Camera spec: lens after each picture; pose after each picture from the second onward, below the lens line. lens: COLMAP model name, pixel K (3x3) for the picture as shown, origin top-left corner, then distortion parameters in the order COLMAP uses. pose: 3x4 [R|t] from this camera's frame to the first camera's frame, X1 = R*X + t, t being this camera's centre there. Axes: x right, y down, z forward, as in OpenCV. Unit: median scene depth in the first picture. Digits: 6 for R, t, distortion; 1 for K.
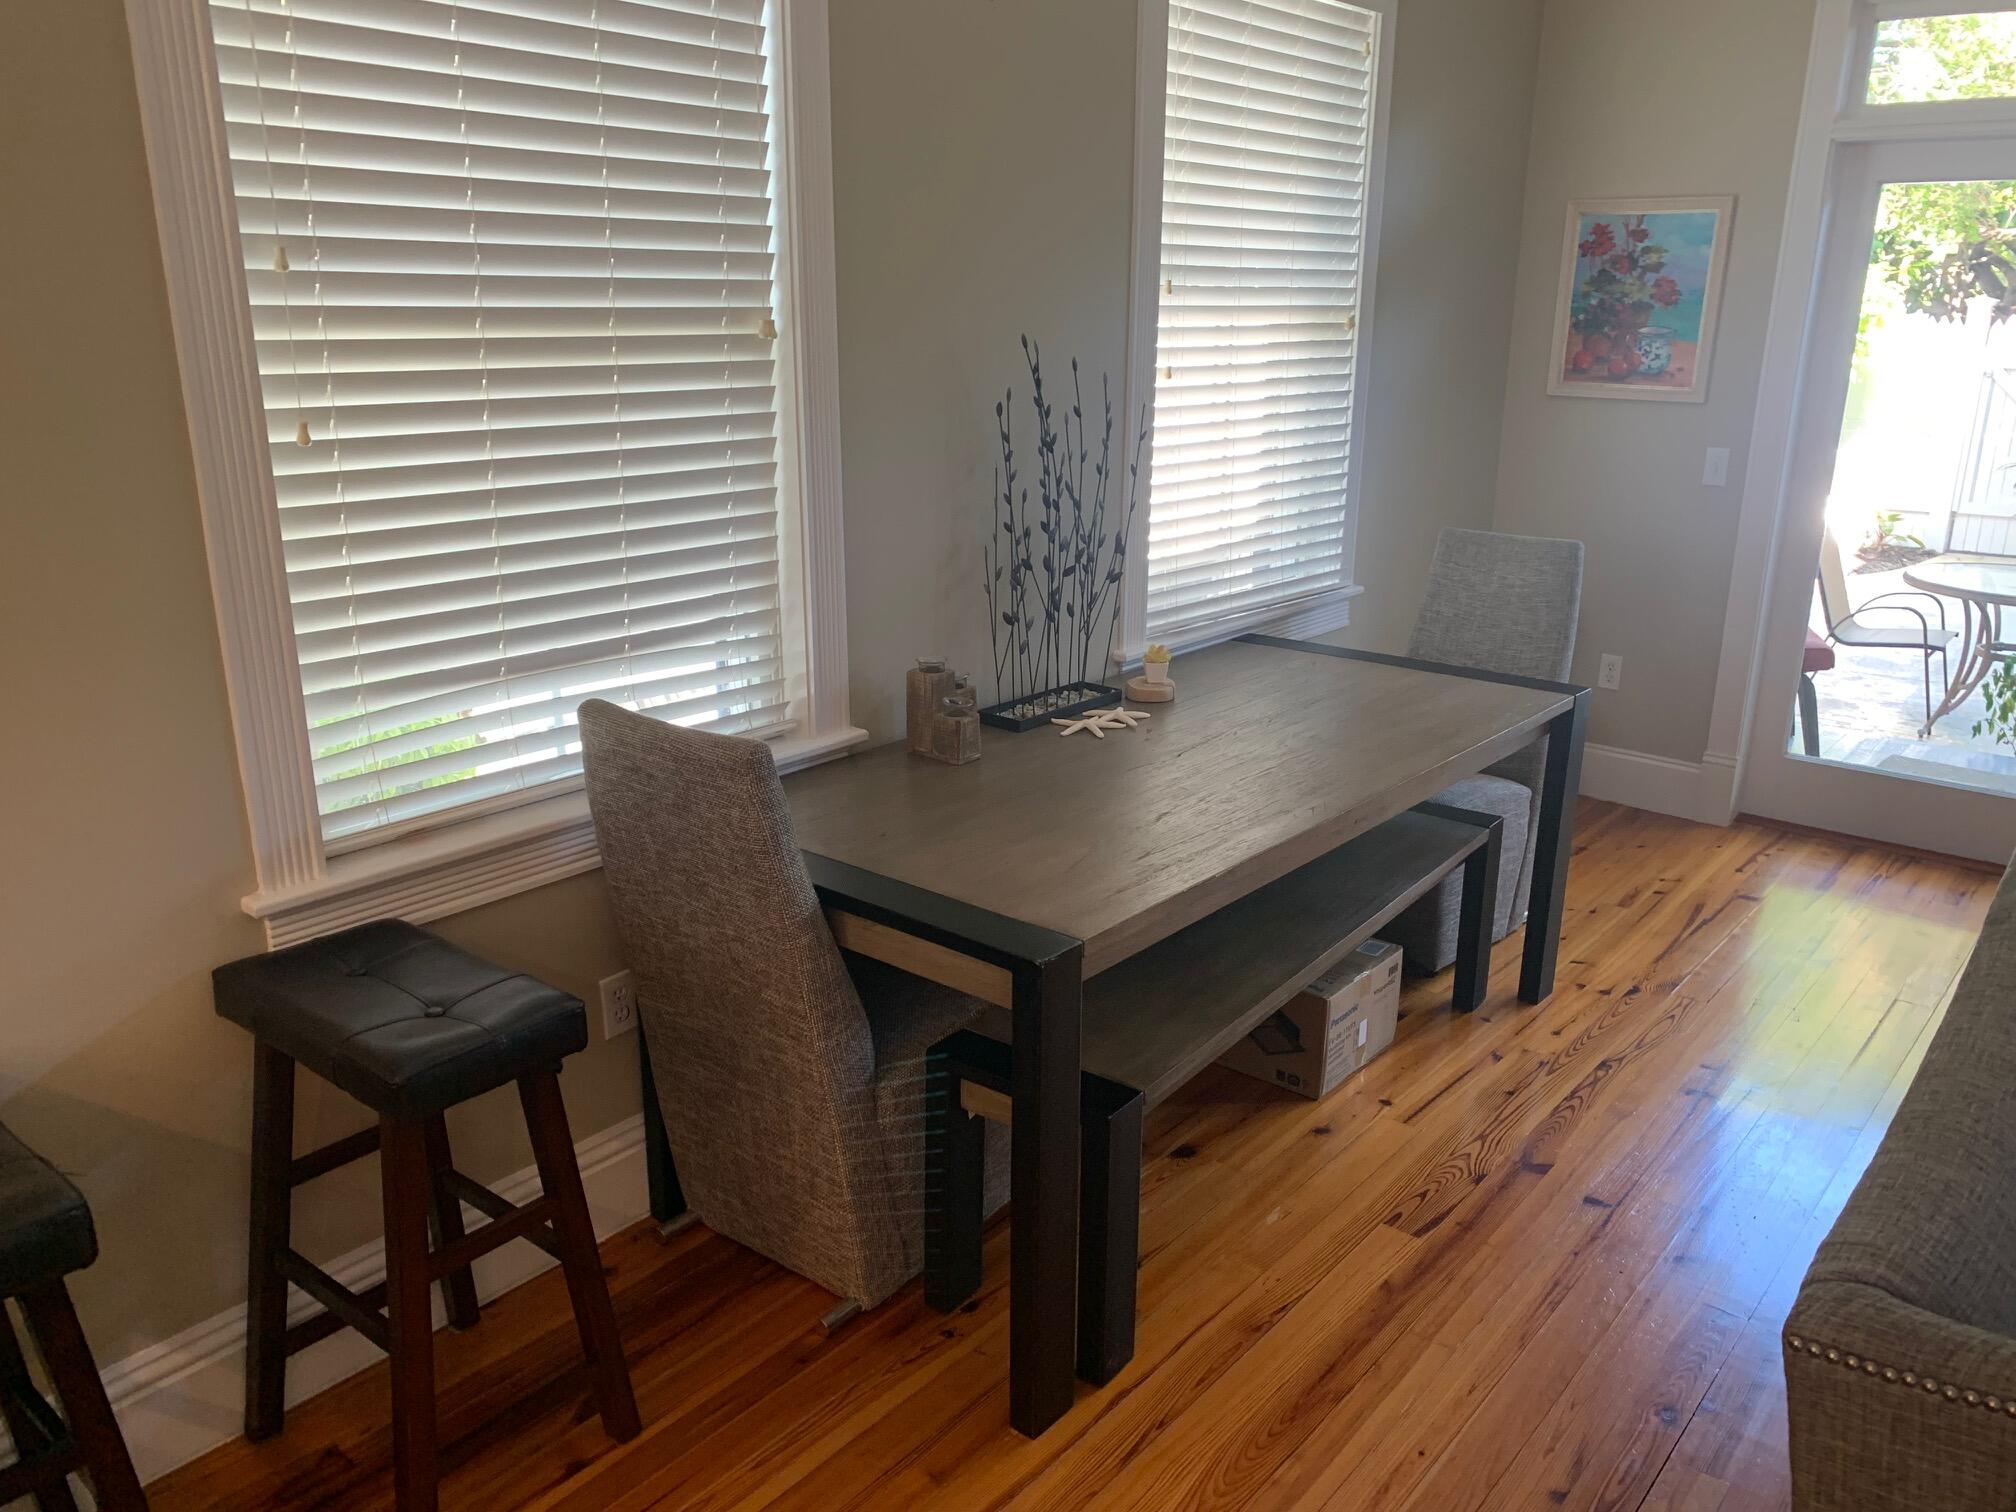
lens RADIAL K [[1543.0, 0, 1014.5], [0, 1543.0, 747.0], [0, 0, 1]] dist [0.047813, -0.026138]
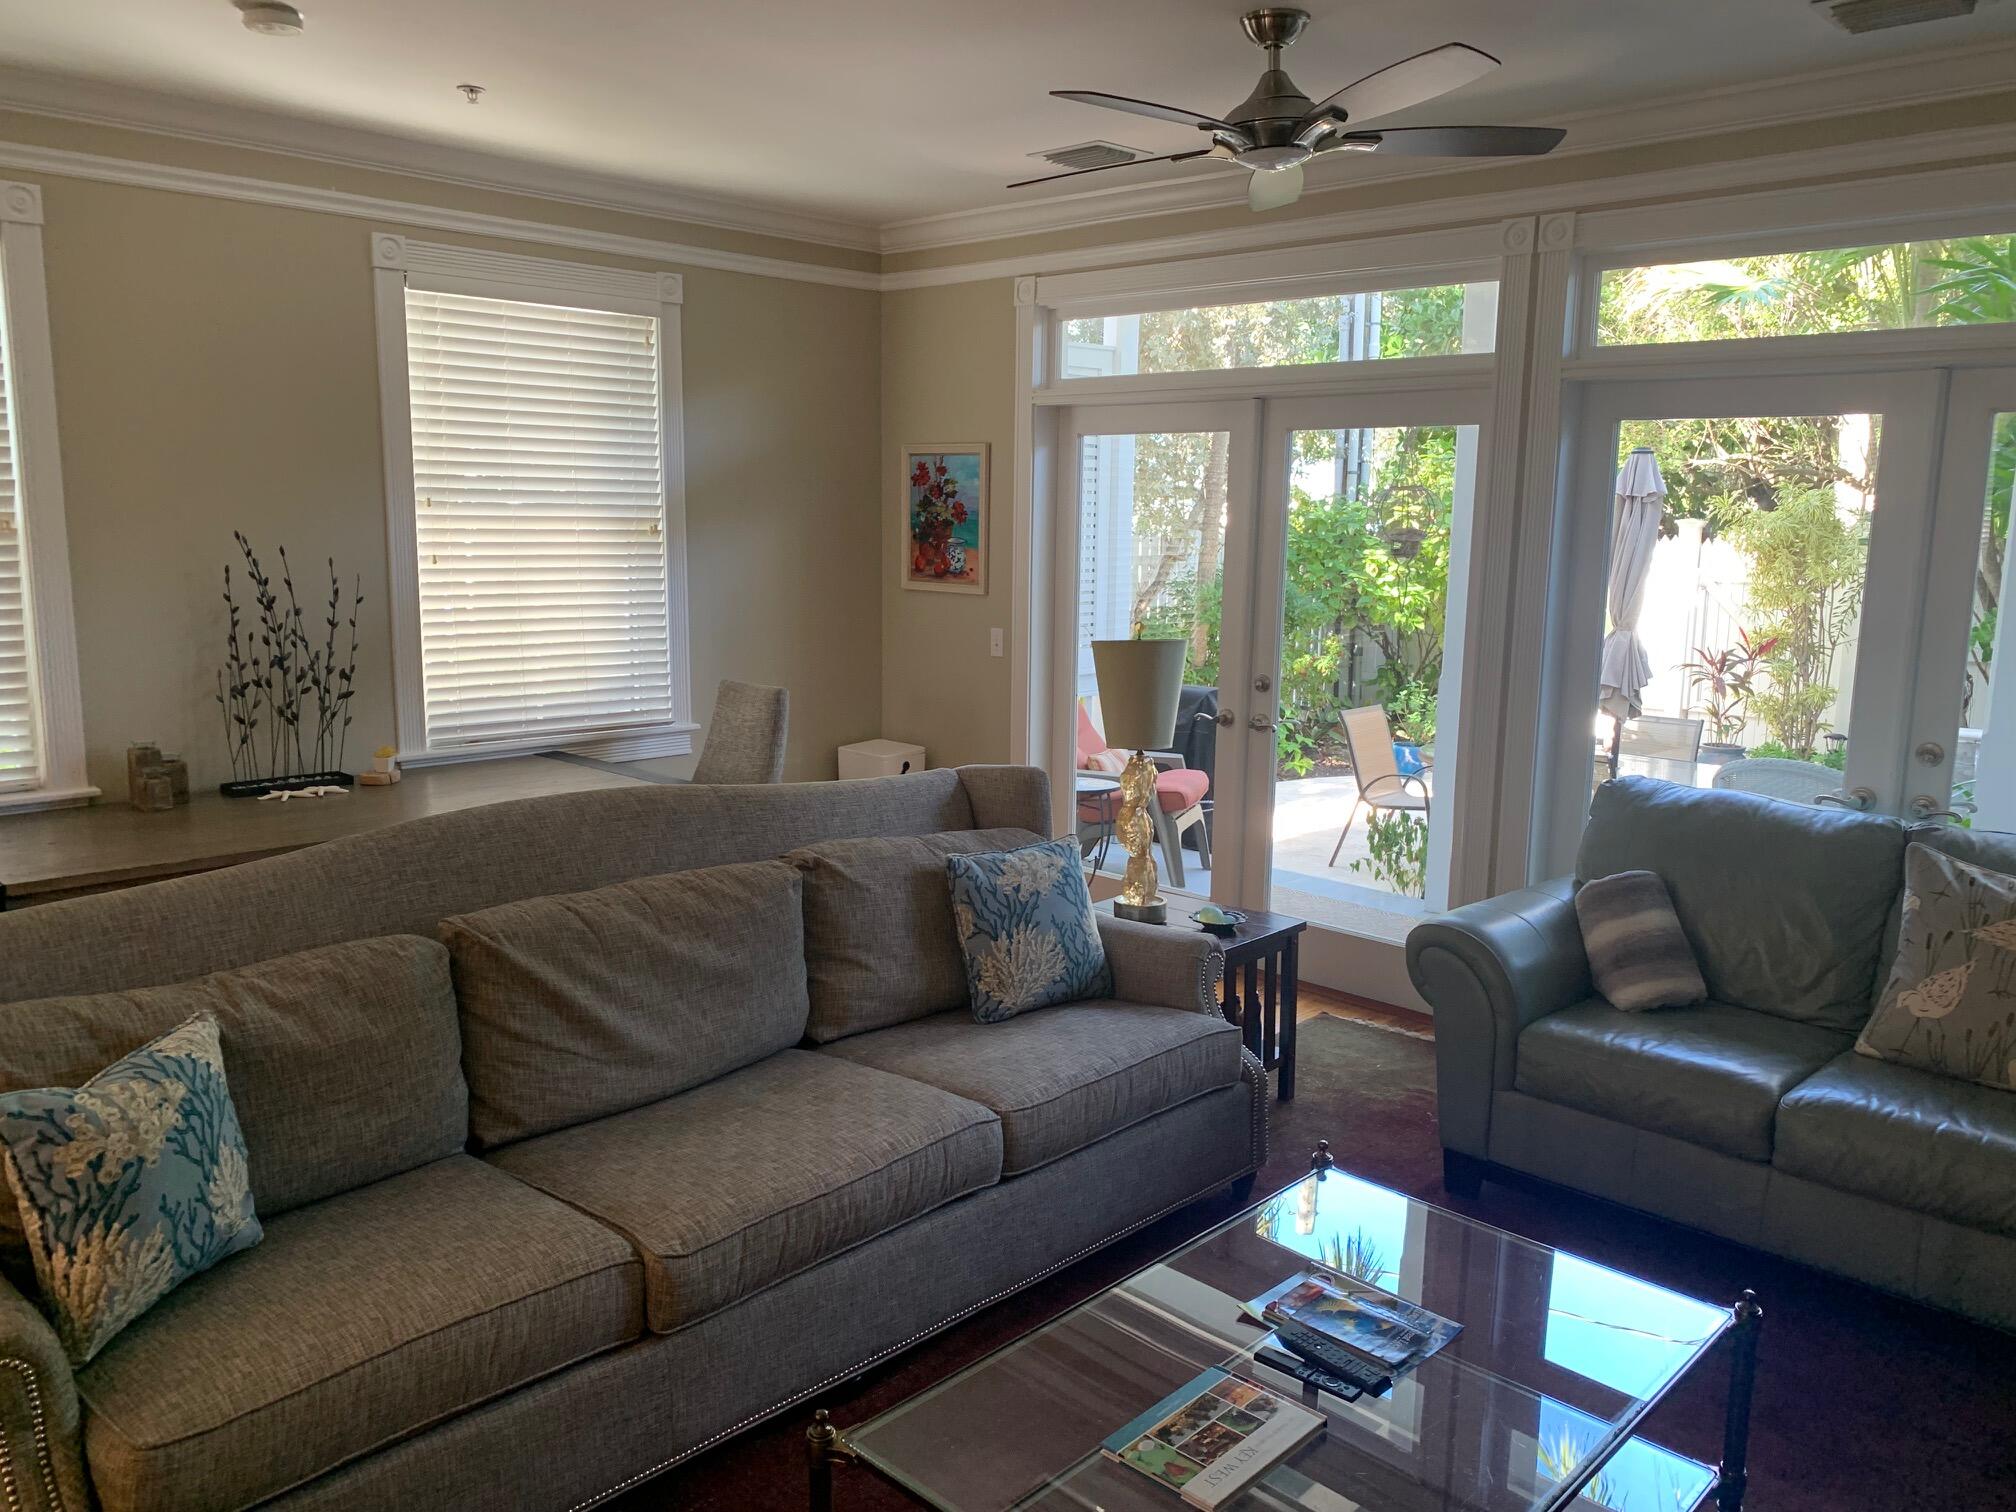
lens RADIAL K [[1543.0, 0, 1017.5], [0, 1543.0, 776.3], [0, 0, 1]] dist [0.047813, -0.026138]
pose [[0.997443, 0.018654, -0.068986, 0.746307], [-0.026387, 0.993252, -0.112936, 0.105594], [0.066414, 0.114468, 0.991205, -0.369717]]
